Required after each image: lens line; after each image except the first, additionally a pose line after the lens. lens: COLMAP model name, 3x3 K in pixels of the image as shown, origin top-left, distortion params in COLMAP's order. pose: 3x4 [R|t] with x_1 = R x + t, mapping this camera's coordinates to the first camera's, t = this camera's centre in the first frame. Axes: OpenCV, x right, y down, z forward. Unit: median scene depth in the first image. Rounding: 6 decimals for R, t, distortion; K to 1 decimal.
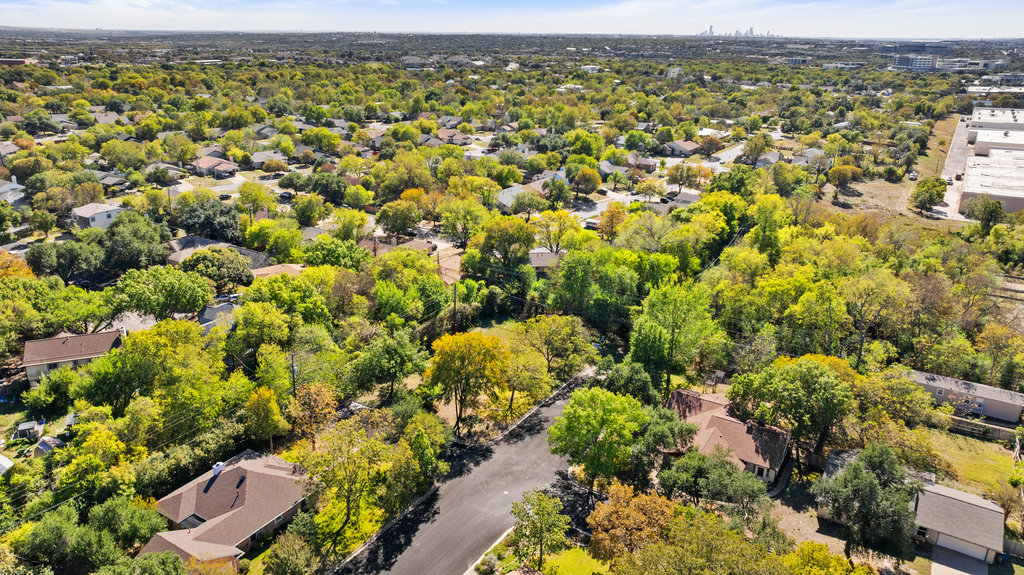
lens RADIAL K [[693.0, 0, 512.8], [0, 693.0, 285.4], [0, 0, 1]] dist [-0.028869, 0.007330]
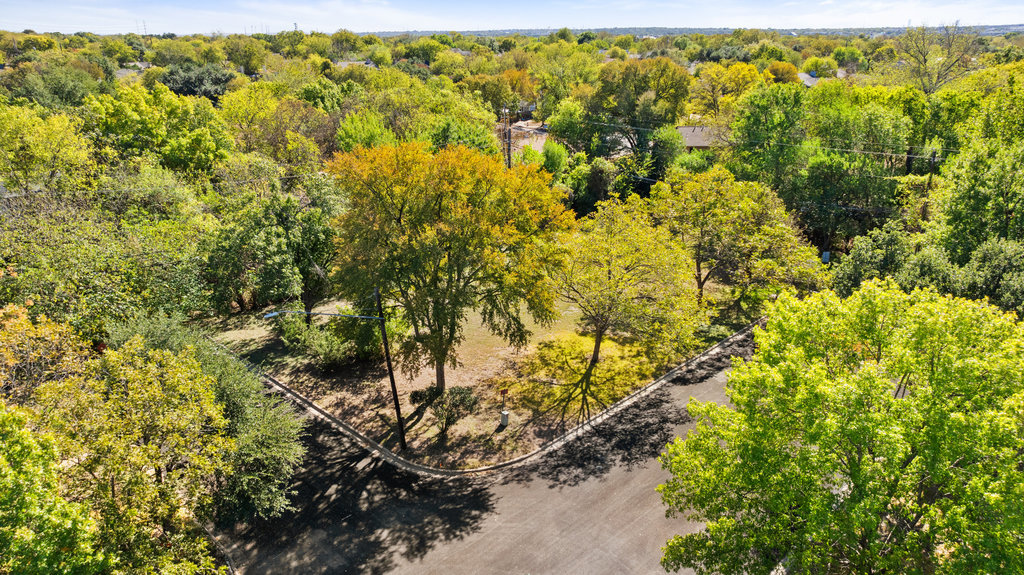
lens RADIAL K [[693.0, 0, 510.7], [0, 693.0, 283.5], [0, 0, 1]] dist [-0.028869, 0.007330]
pose [[0.969248, 0.022389, -0.245066, 0.041286], [-0.022244, 0.999747, 0.003361, 0.107756], [0.245079, 0.002194, 0.969501, 0.542610]]
